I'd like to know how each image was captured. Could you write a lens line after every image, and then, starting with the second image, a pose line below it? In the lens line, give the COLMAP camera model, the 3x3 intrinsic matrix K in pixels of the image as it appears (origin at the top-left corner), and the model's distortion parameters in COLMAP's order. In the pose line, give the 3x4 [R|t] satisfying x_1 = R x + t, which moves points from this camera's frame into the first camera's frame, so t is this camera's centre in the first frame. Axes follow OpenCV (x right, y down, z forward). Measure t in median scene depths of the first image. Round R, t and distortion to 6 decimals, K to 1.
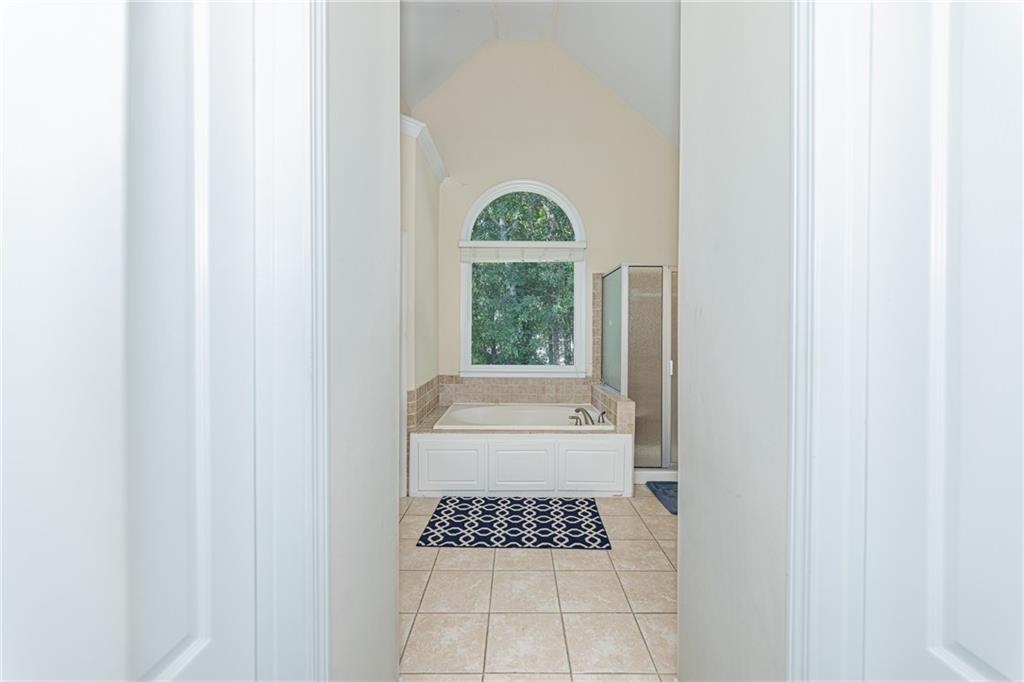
lens RADIAL K [[412.8, 0, 509.1], [0, 412.8, 336.3], [0, 0, 1]] dist [0.003618, -0.000025]
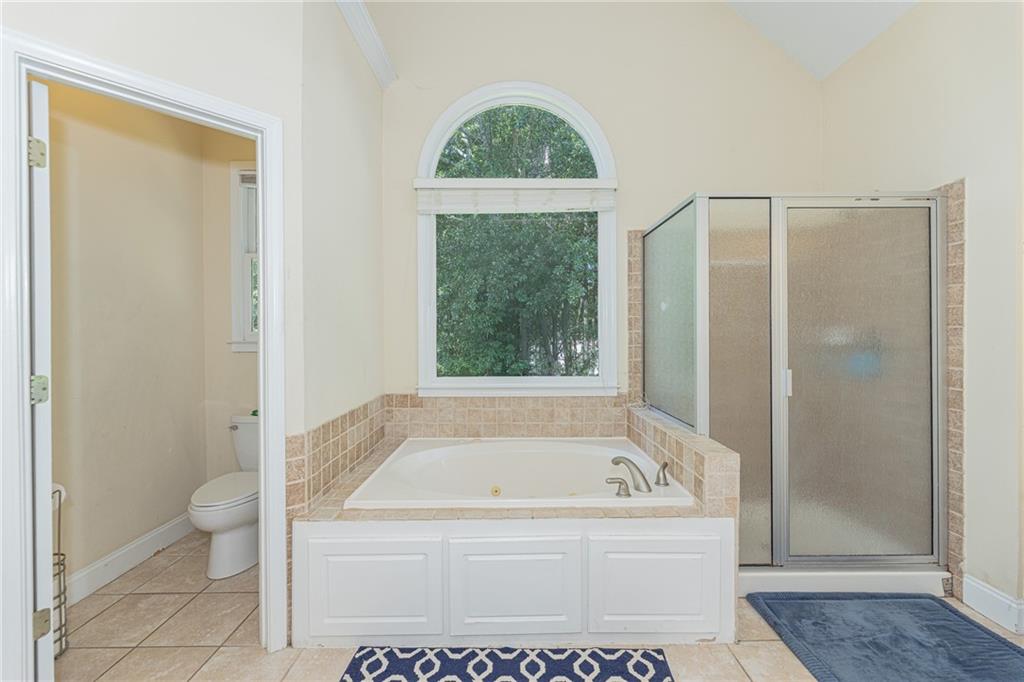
lens RADIAL K [[412.8, 0, 509.1], [0, 412.8, 336.3], [0, 0, 1]] dist [0.003618, -0.000025]
pose [[0.999954, -0.008577, 0.004310, 0.017361], [0.008607, 0.999938, -0.007014, 0.012431], [-0.004250, 0.007051, 0.999966, 0.375808]]
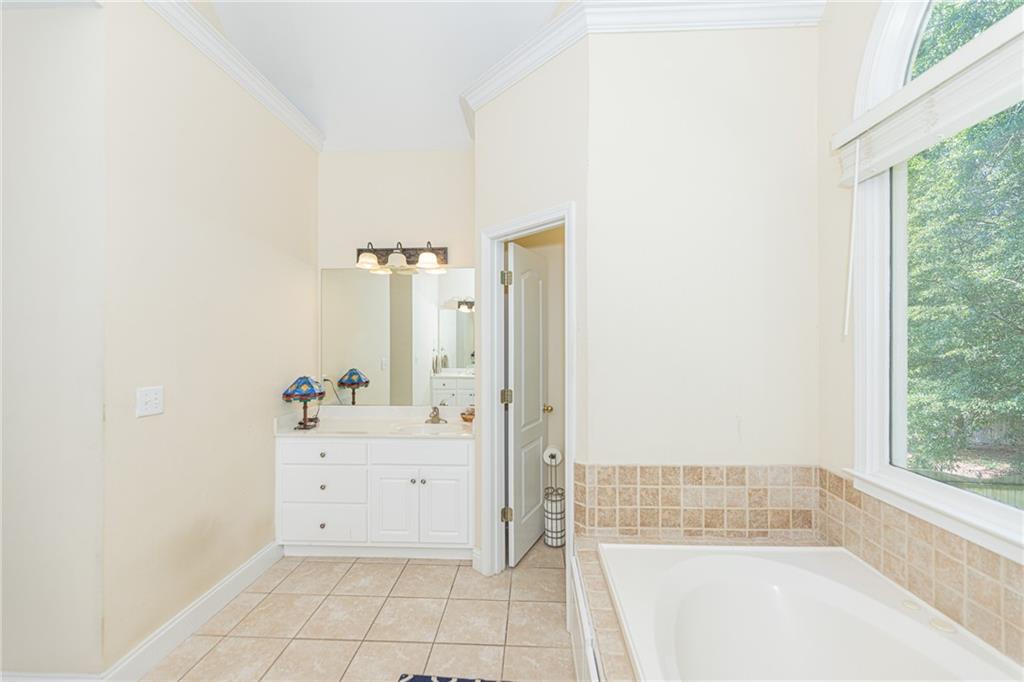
lens RADIAL K [[415.8, 0, 516.6], [0, 415.8, 338.8], [0, 0, 1]] dist [-0.000307, -0.000173]
pose [[-0.033833, -0.005084, -0.999415, 0.279547], [-0.010539, 0.999933, -0.004730, -0.034679], [0.999372, 0.010373, -0.033884, 0.707029]]
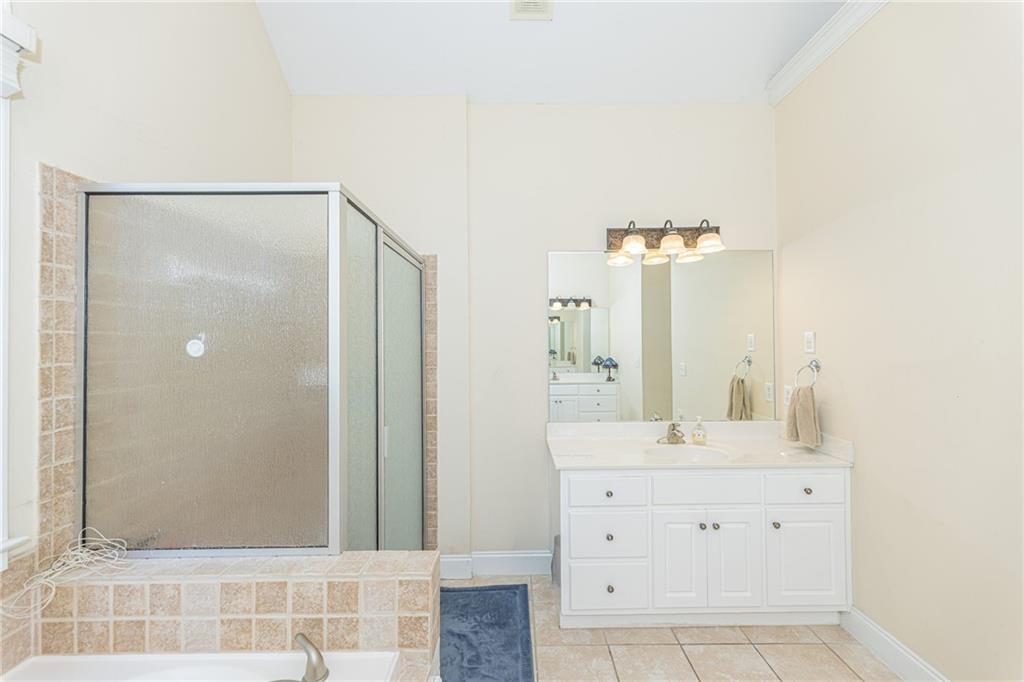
lens RADIAL K [[412.8, 0, 509.1], [0, 412.8, 336.3], [0, 0, 1]] dist [0.003618, -0.000025]
pose [[-0.014684, 0.001843, 0.999890, -0.072767], [0.013552, 0.999907, -0.001644, -0.035853], [-0.999800, 0.013527, -0.014707, 0.711614]]
